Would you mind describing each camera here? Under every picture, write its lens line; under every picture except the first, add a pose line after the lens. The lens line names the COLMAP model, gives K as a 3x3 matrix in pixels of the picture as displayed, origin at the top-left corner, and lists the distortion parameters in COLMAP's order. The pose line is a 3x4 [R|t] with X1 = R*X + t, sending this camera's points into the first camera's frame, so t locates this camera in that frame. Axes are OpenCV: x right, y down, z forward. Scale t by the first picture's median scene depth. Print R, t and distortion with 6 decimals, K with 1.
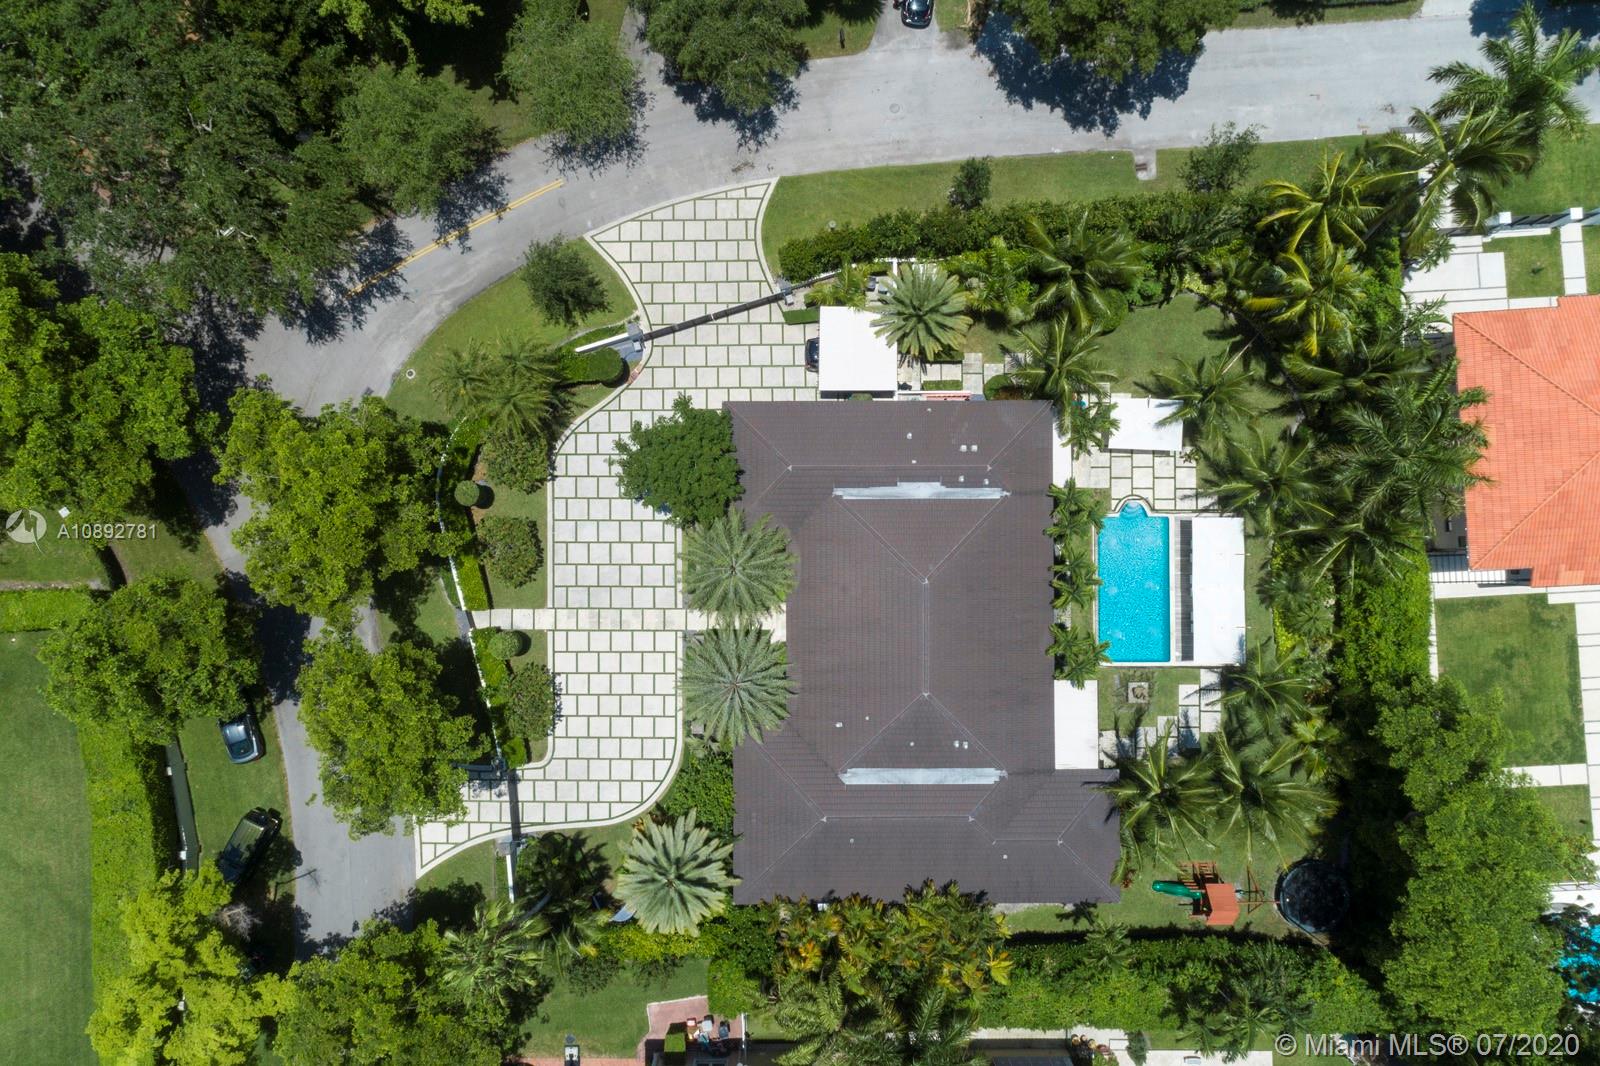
lens RADIAL K [[1086.1, 0, 800.0], [0, 1086.1, 533.0], [0, 0, 1]] dist [0.038636, 0.000221]
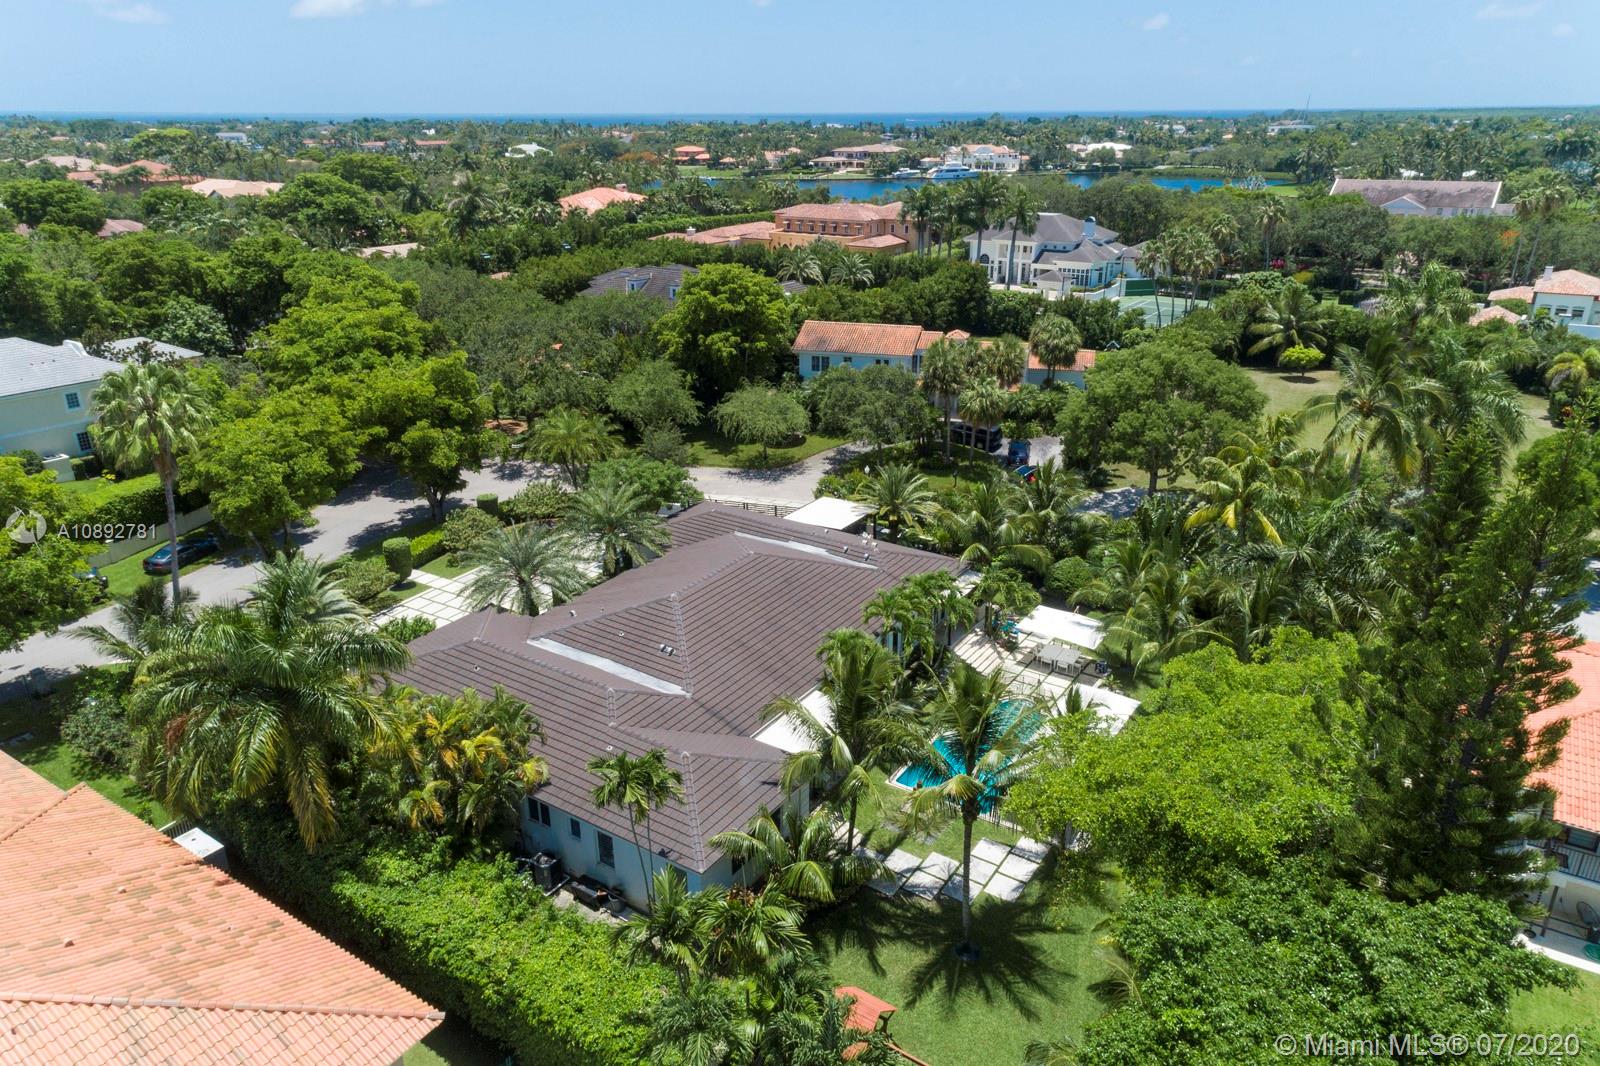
lens RADIAL K [[1086.1, 0, 800.0], [0, 1086.1, 533.0], [0, 0, 1]] dist [0.038636, 0.000221]
pose [[0.829443, 0.177182, -0.529746, 0.579252], [-0.557617, 0.318608, -0.766519, 0.657710], [0.032968, 0.931180, 0.363067, 0.586661]]
